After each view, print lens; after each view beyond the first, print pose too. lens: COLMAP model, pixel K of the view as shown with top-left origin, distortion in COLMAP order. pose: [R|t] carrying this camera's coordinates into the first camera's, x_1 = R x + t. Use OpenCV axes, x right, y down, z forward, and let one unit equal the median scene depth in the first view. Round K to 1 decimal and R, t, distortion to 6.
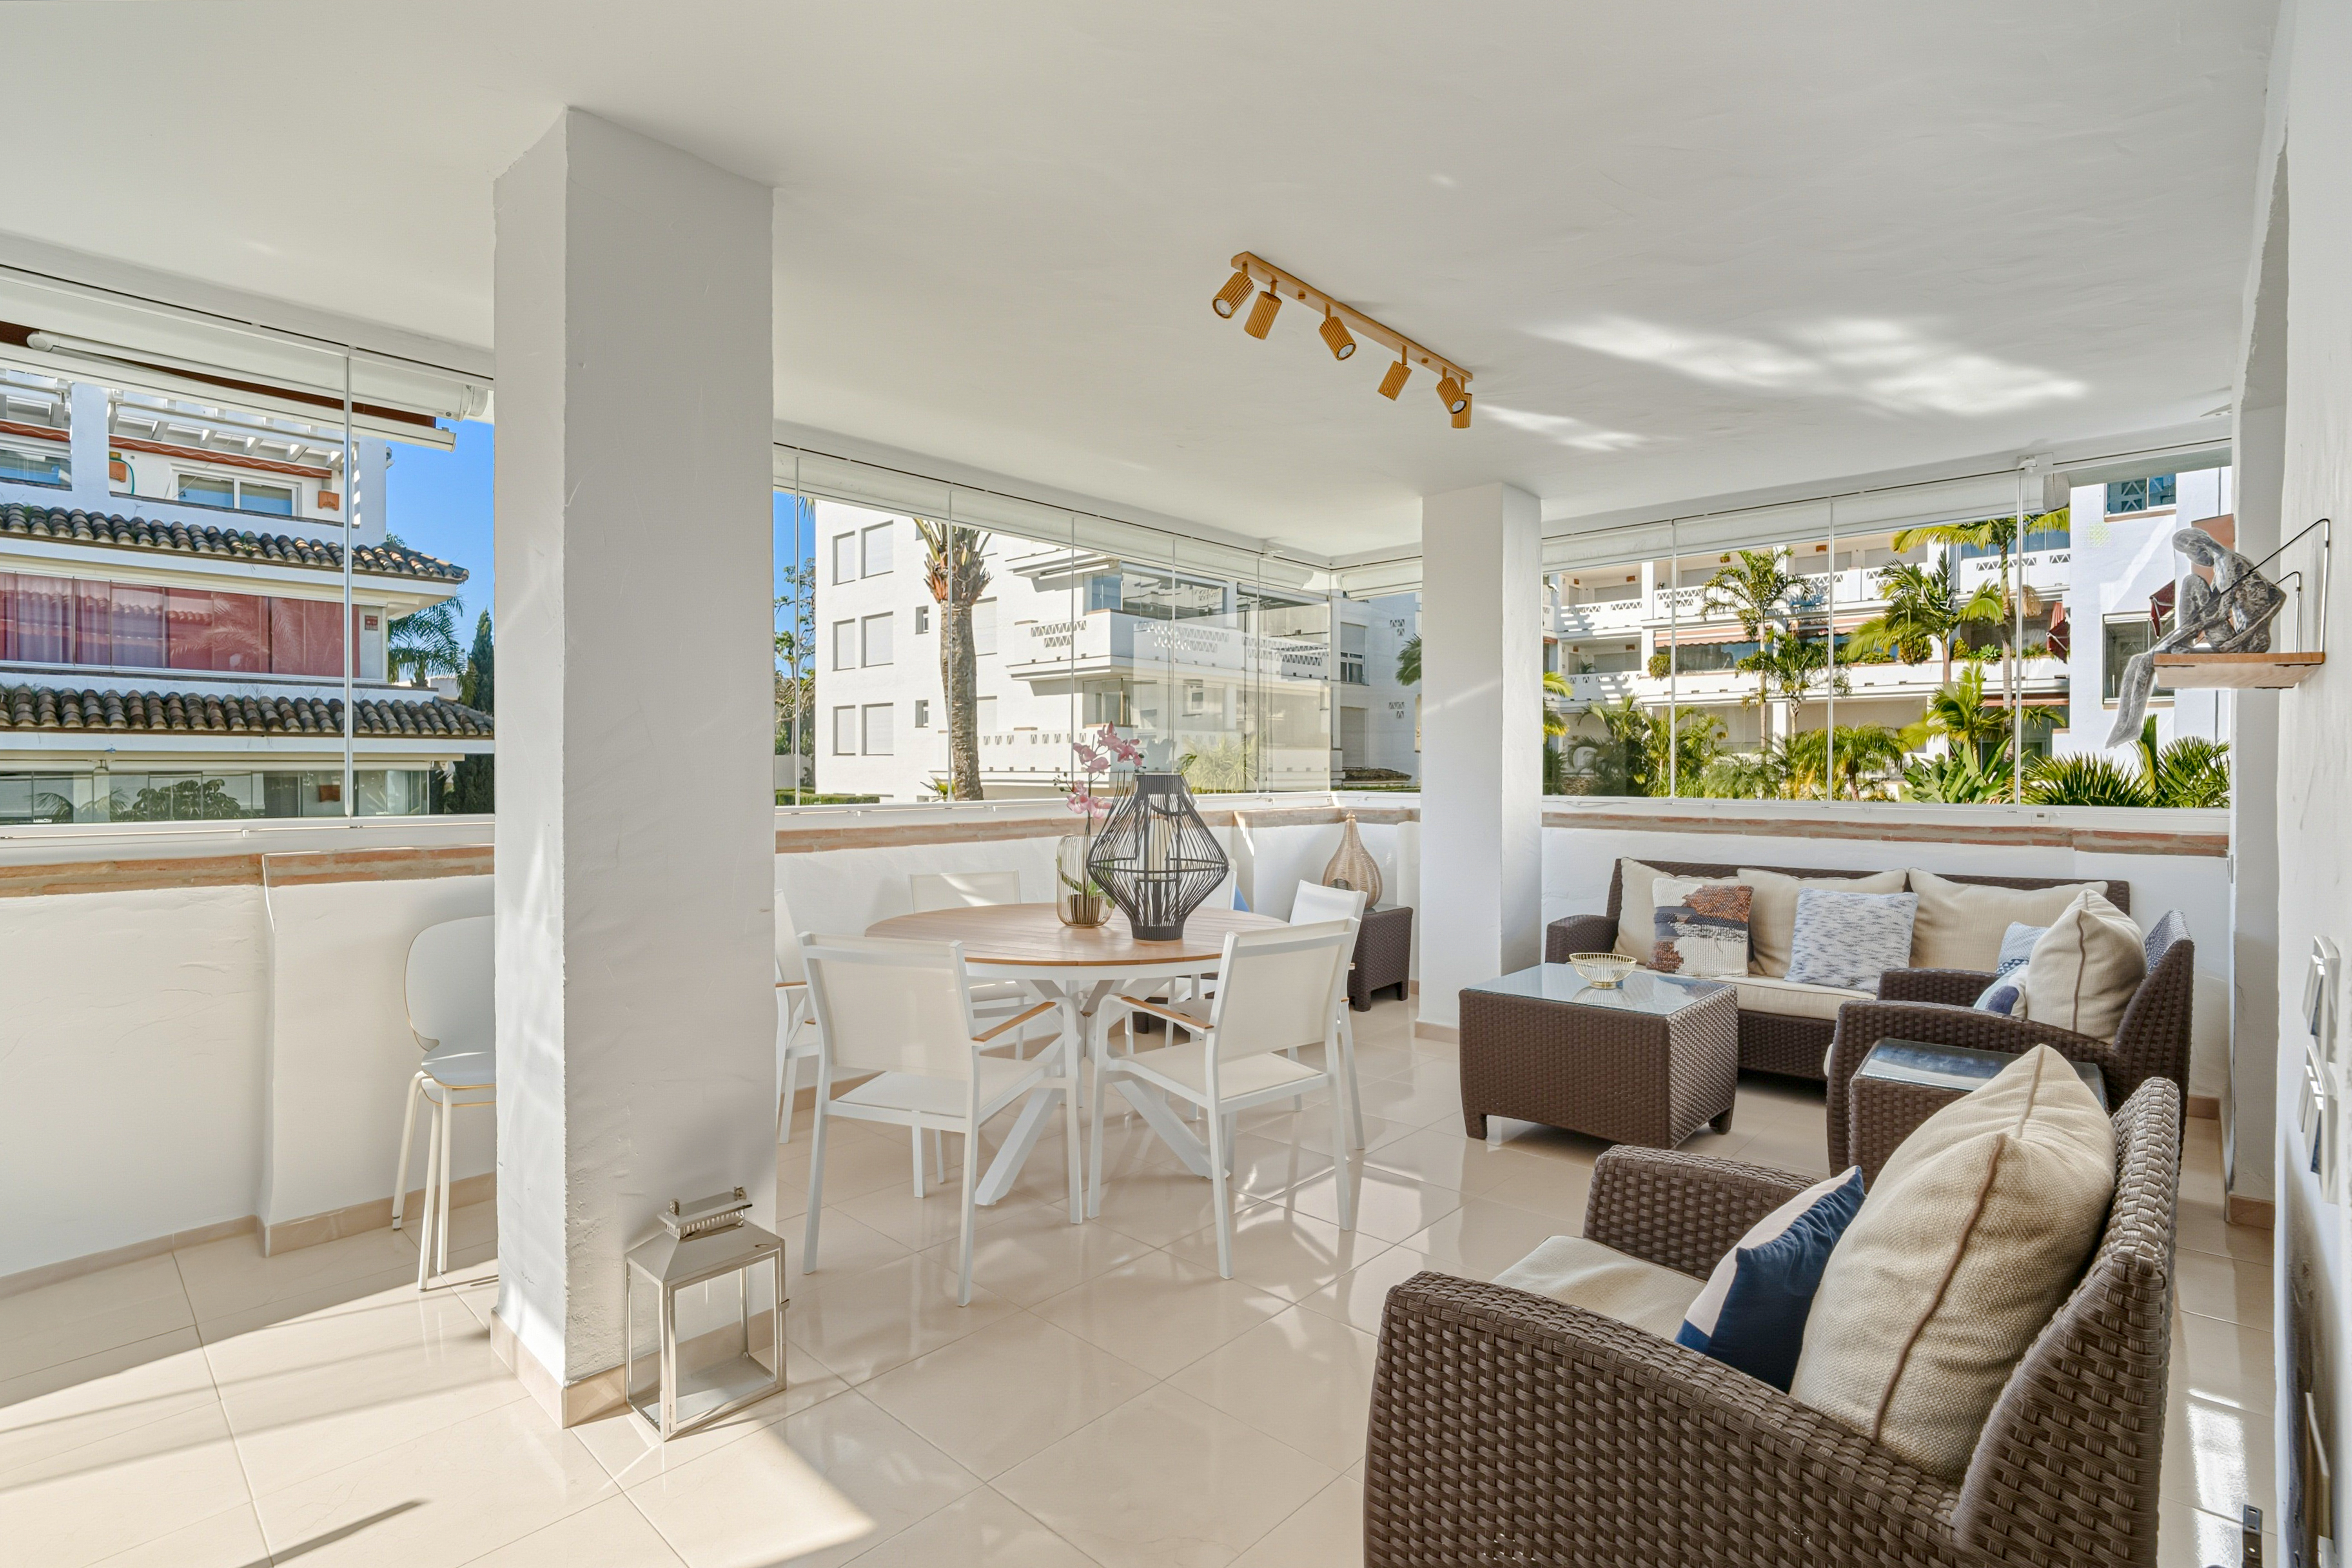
lens RADIAL K [[1101.8, 0, 1167.6], [0, 1101.8, 776.5], [0, 0, 1]] dist [-0.018043, 0.011416]
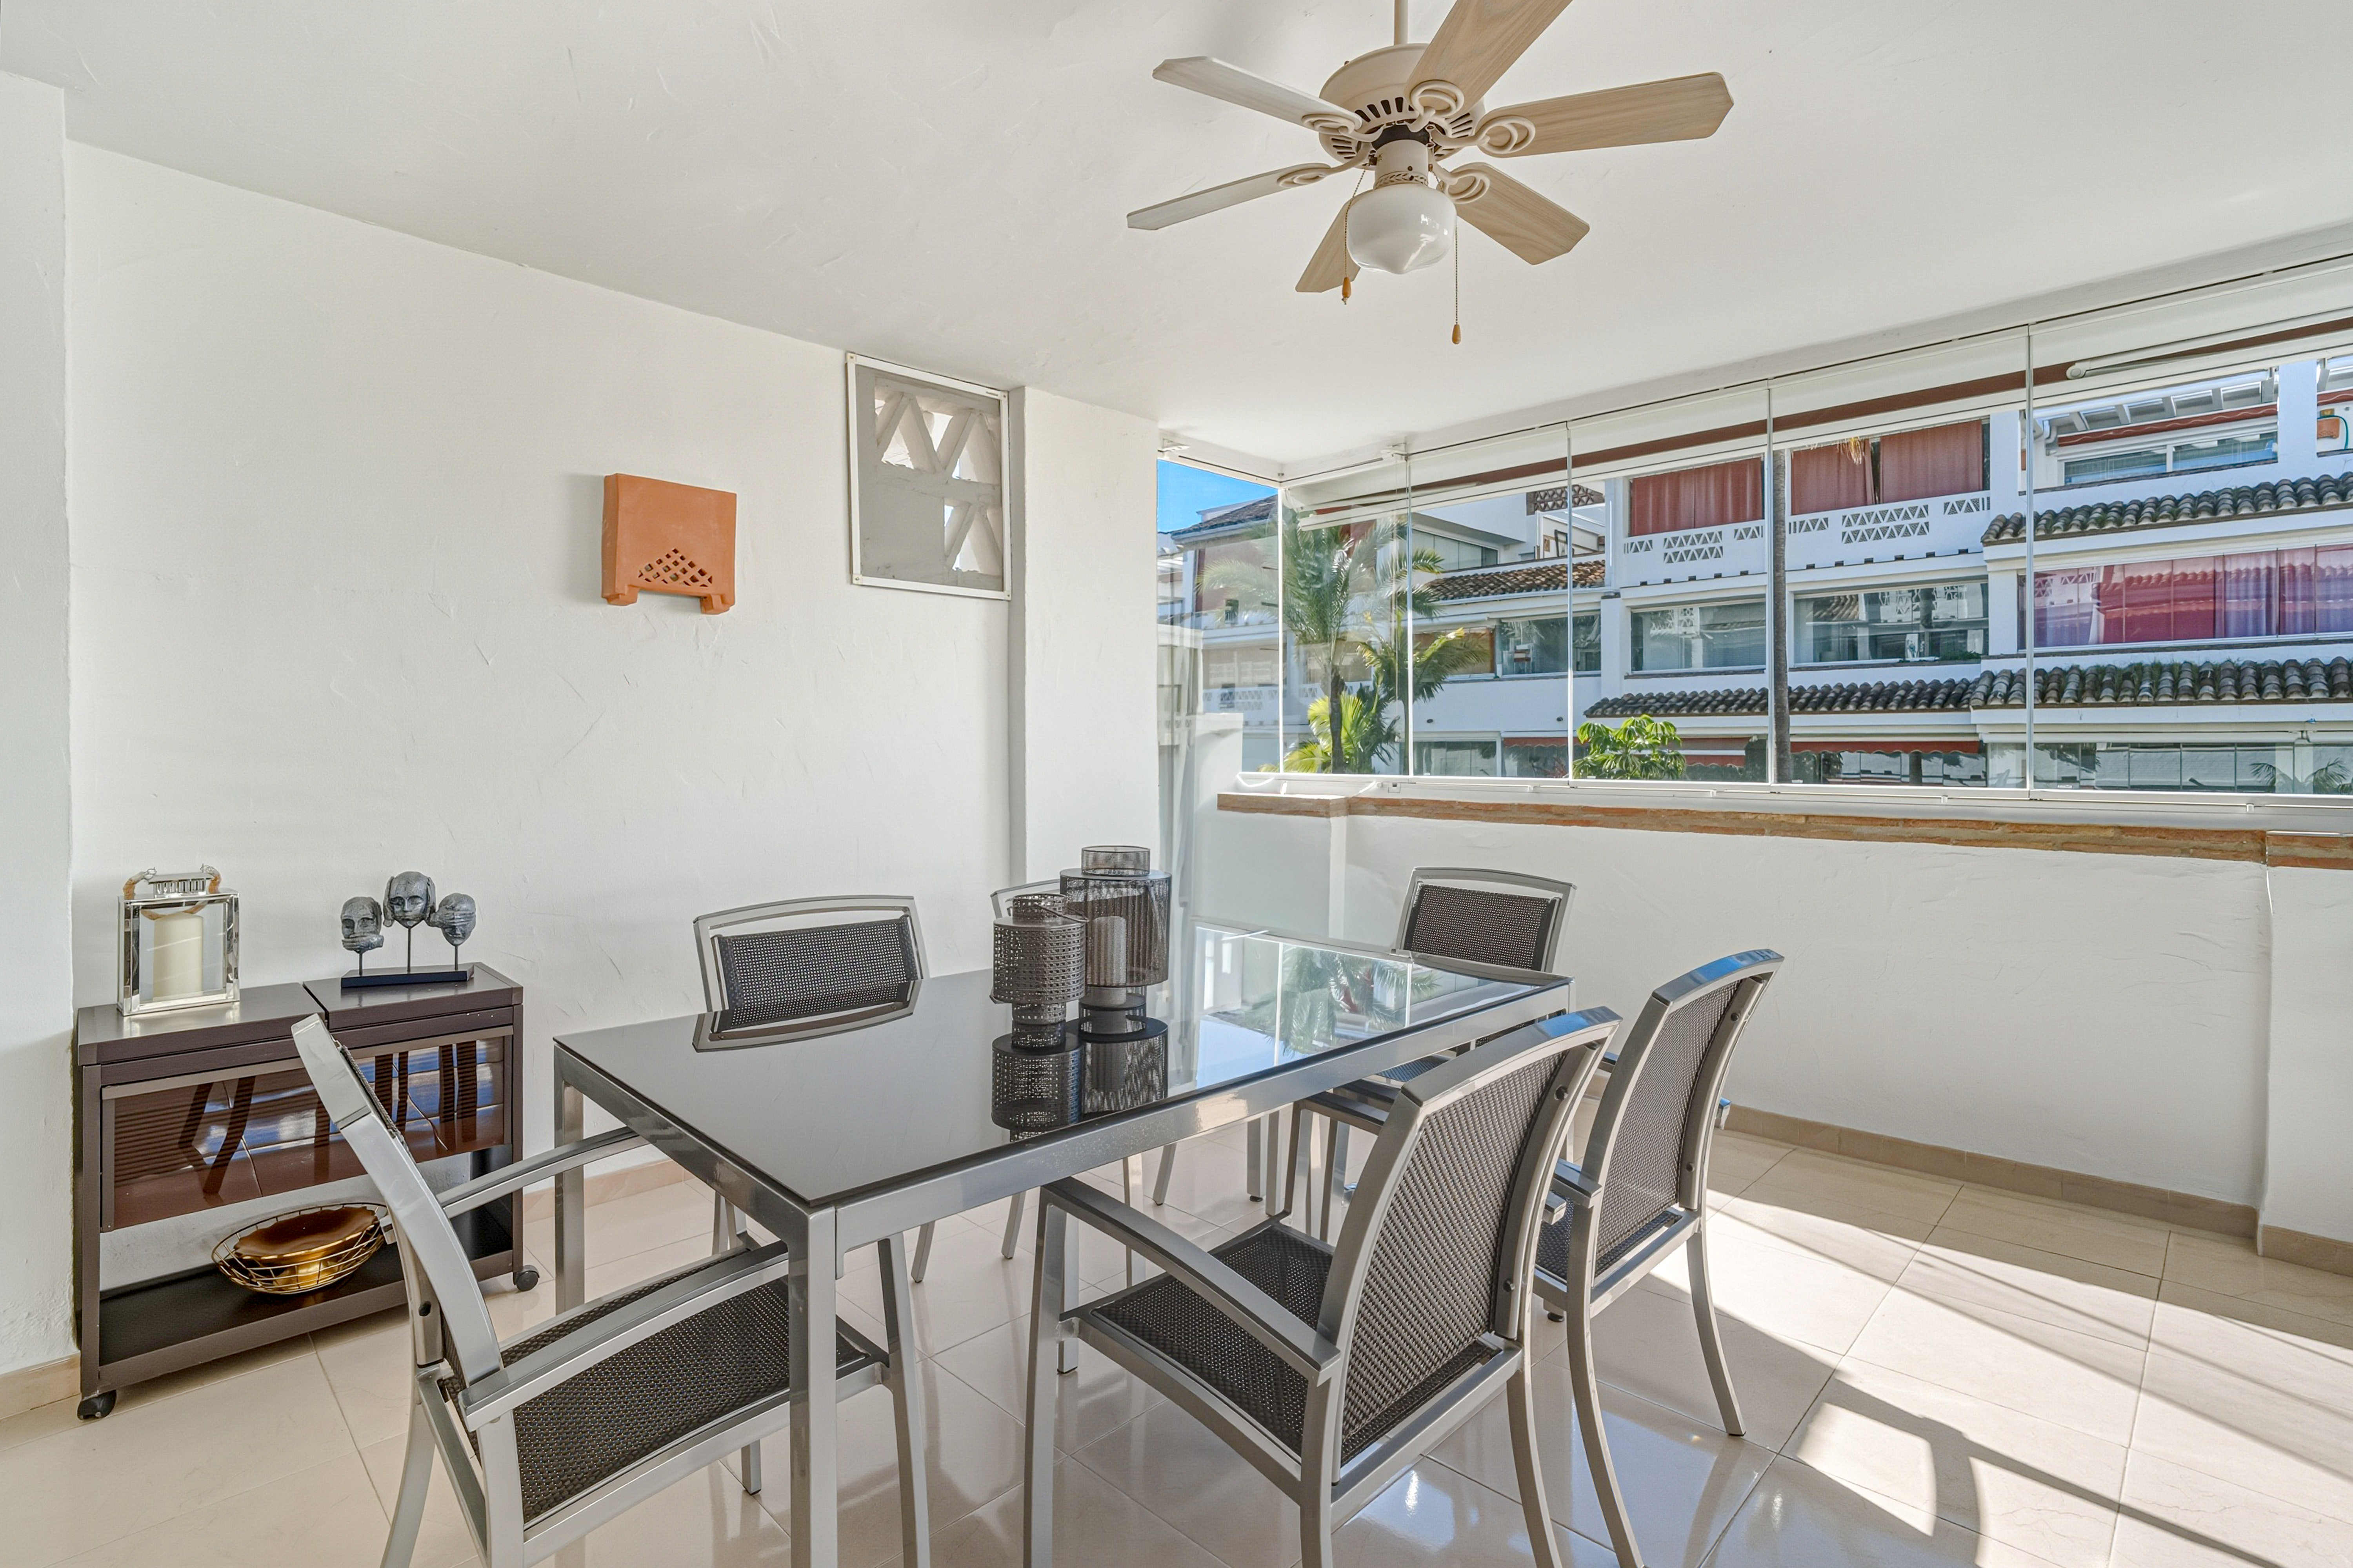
lens RADIAL K [[1101.2, 0, 1170.6], [0, 1101.2, 750.2], [0, 0, 1]] dist [-0.018927, 0.009930]
pose [[-0.025137, 0.005227, -0.999670, 0.025907], [-0.002550, 0.999983, 0.005293, -0.000282], [0.999681, 0.002682, -0.025124, 0.014076]]
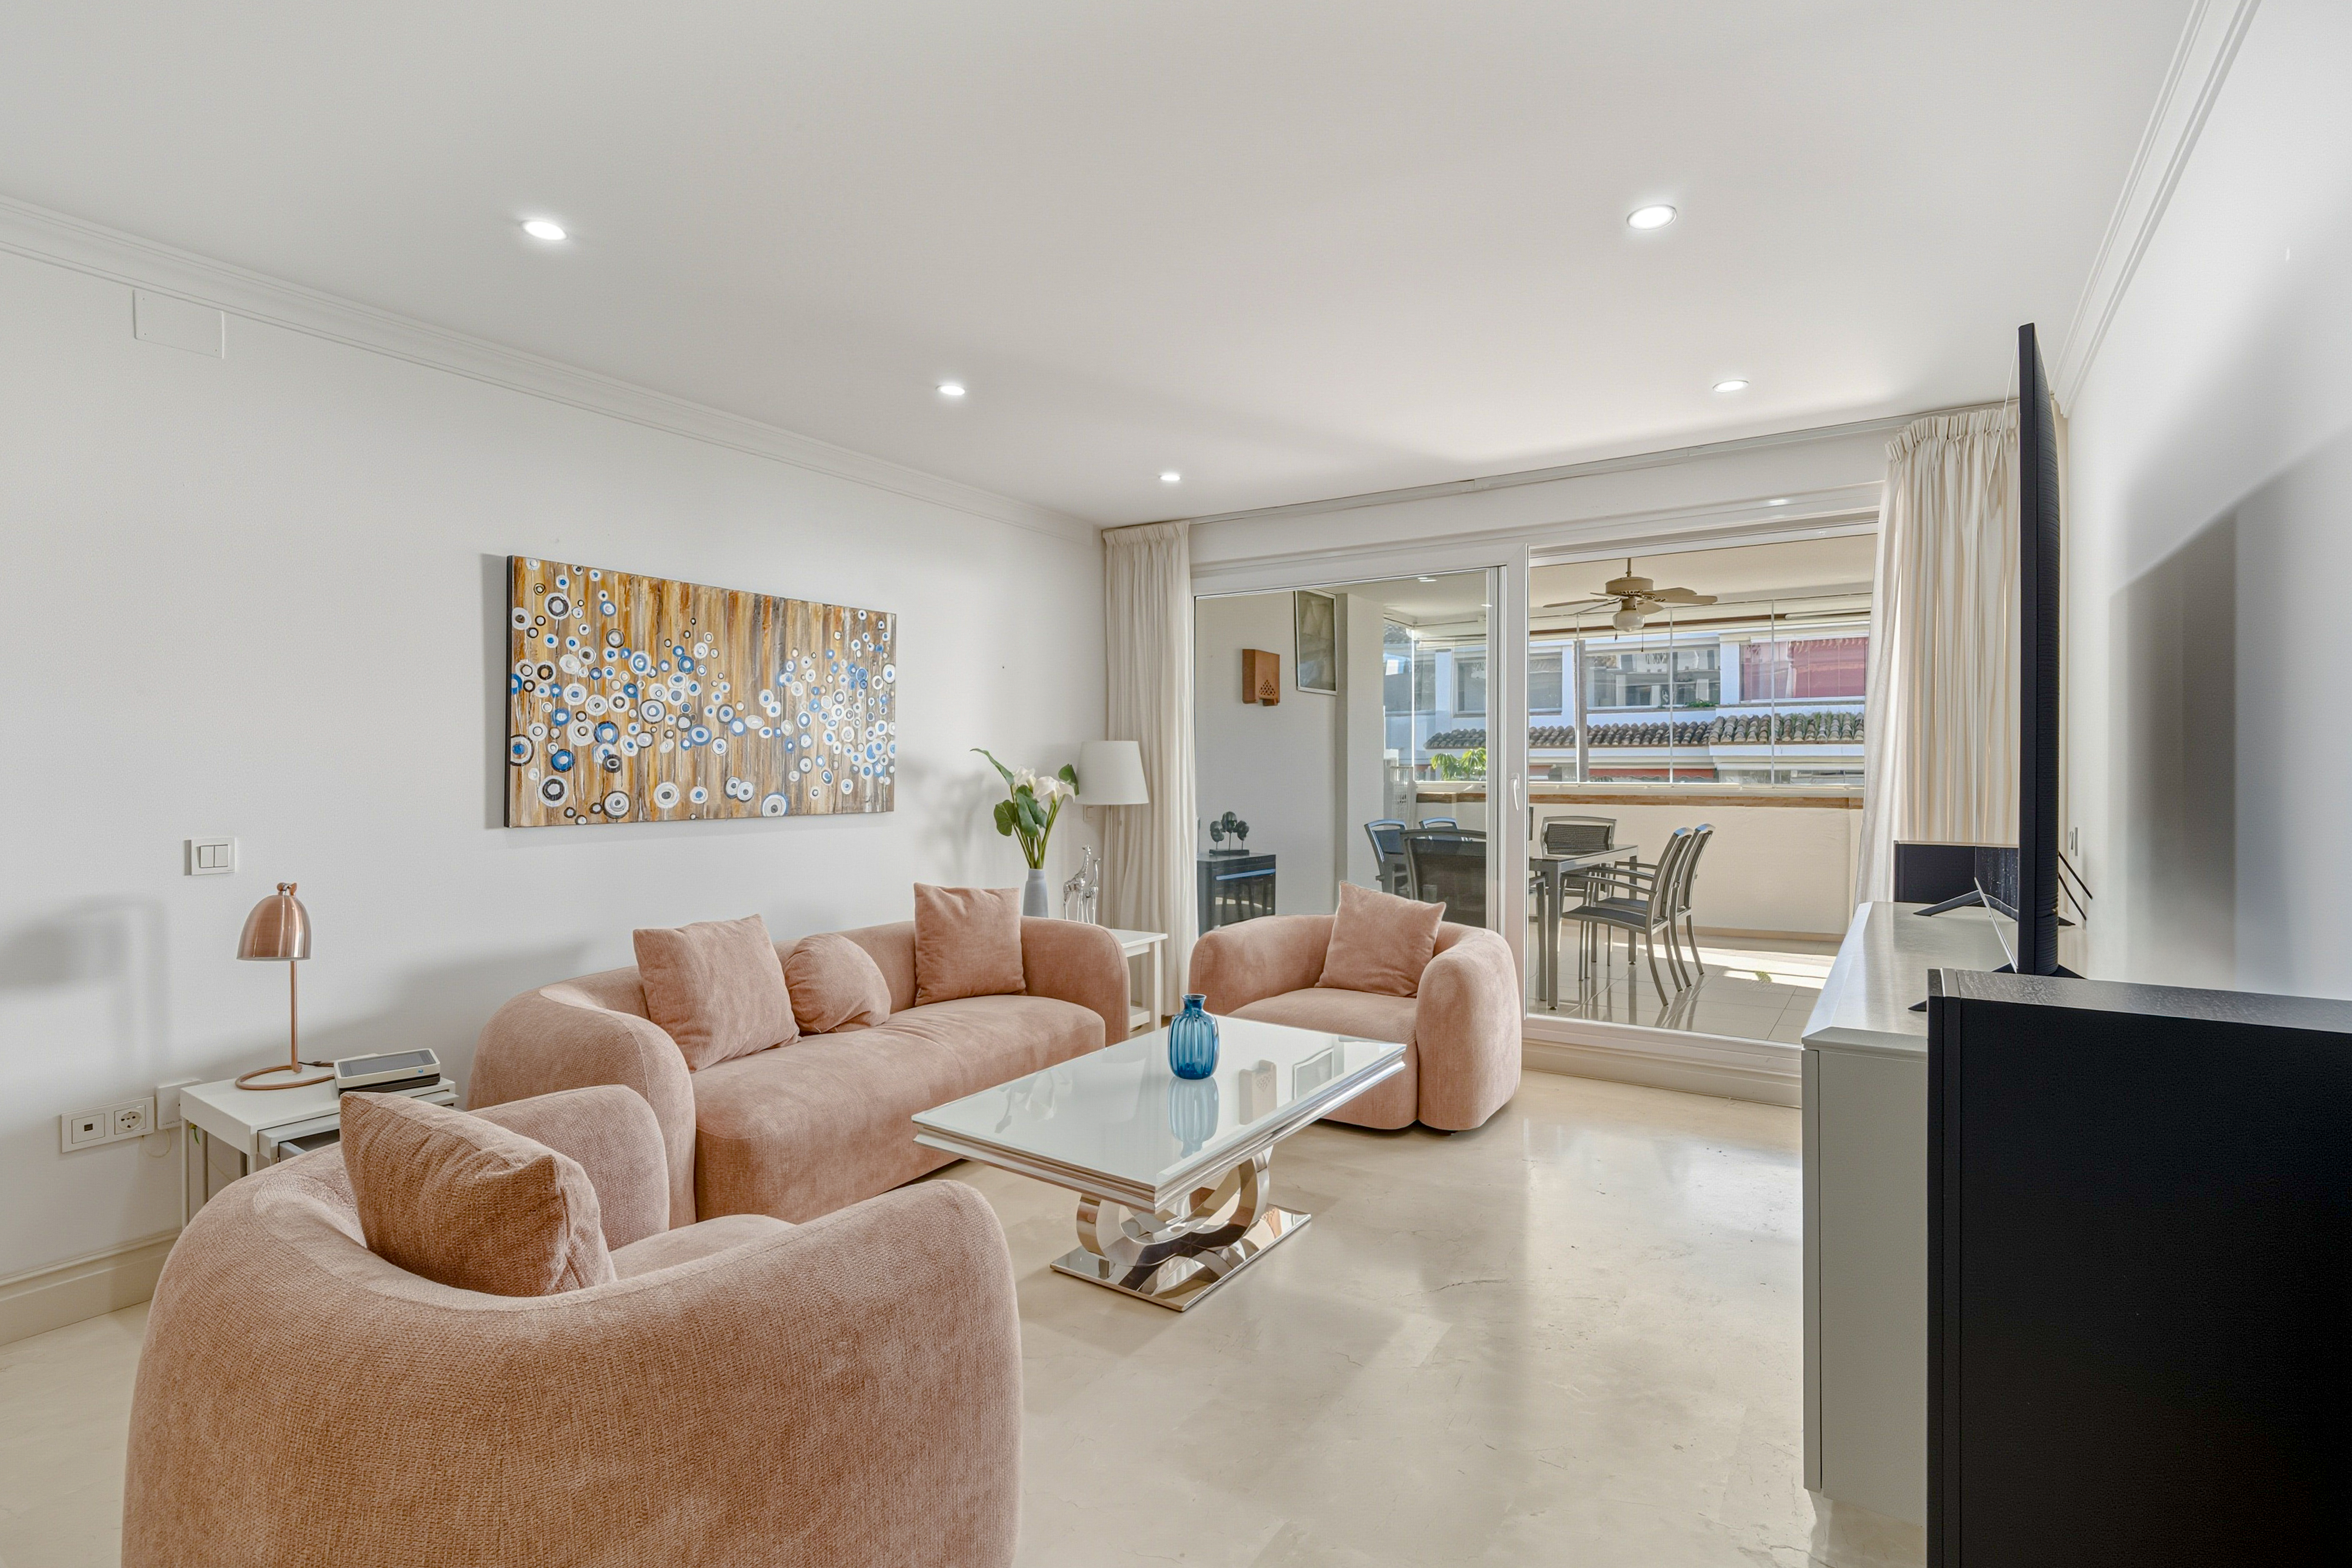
lens RADIAL K [[1101.8, 0, 1167.6], [0, 1101.8, 776.5], [0, 0, 1]] dist [-0.018043, 0.011416]
pose [[0.161886, 0.004278, -0.986800, 0.261891], [-0.005434, 0.999979, 0.003444, 0.003840], [0.986795, 0.004805, 0.161906, -0.179529]]
